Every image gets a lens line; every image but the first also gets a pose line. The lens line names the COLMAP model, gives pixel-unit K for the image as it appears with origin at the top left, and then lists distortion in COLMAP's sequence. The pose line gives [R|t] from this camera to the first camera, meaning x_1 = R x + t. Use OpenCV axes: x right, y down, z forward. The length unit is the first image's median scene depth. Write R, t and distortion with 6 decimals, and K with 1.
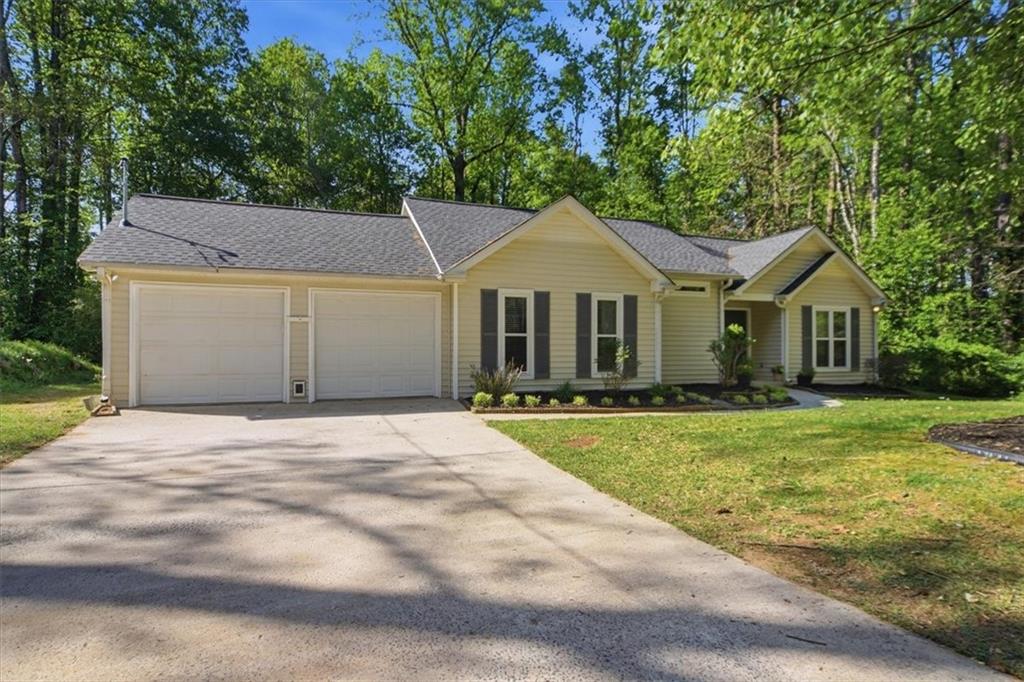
lens RADIAL K [[569.8, 0, 512.0], [0, 569.8, 341.0], [0, 0, 1]] dist [-0.002339, -0.000507]
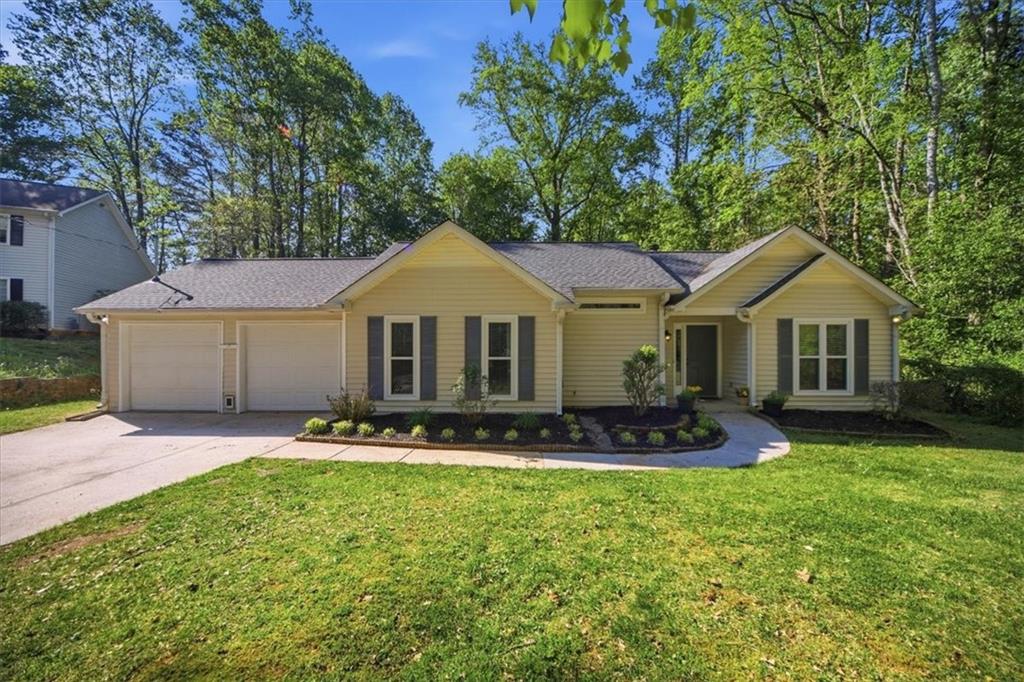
lens RADIAL K [[360.7, 0, 515.1], [0, 360.7, 345.0], [0, 0, 1]] dist [-0.013128, 0.000218]
pose [[0.929156, -0.000490, -0.369686, 0.362378], [0.006433, 0.999869, 0.014843, -0.035376], [0.369631, -0.016170, 0.929038, 0.367602]]
